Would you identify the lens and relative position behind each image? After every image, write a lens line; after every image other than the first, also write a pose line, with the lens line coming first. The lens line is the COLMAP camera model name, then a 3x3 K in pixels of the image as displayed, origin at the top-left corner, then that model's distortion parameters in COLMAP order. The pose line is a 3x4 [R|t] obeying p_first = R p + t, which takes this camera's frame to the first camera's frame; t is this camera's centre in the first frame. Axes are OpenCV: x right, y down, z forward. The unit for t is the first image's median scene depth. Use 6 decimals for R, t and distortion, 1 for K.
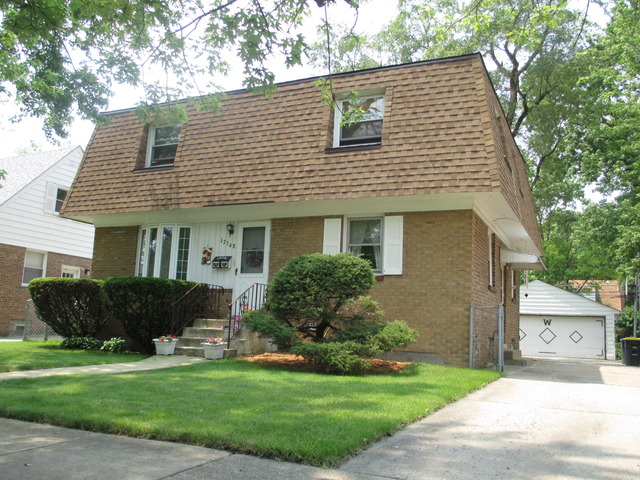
lens RADIAL K [[606.9, 0, 320.0], [0, 606.9, 240.0], [0, 0, 1]] dist [-0.016768, 0.015276]
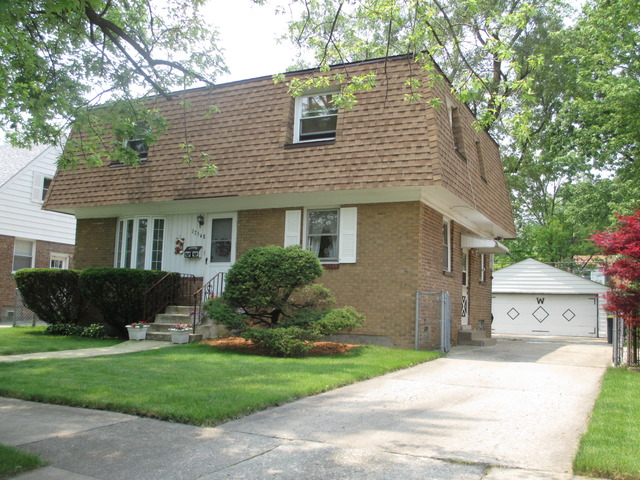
lens RADIAL K [[649.6, 0, 320.0], [0, 649.6, 240.0], [0, 0, 1]] dist [-0.011857, -0.027049]
pose [[0.999458, -0.015278, -0.029172, 0.103860], [0.016520, 0.998946, 0.042820, -0.032416], [0.028487, -0.043279, 0.998657, -0.138884]]
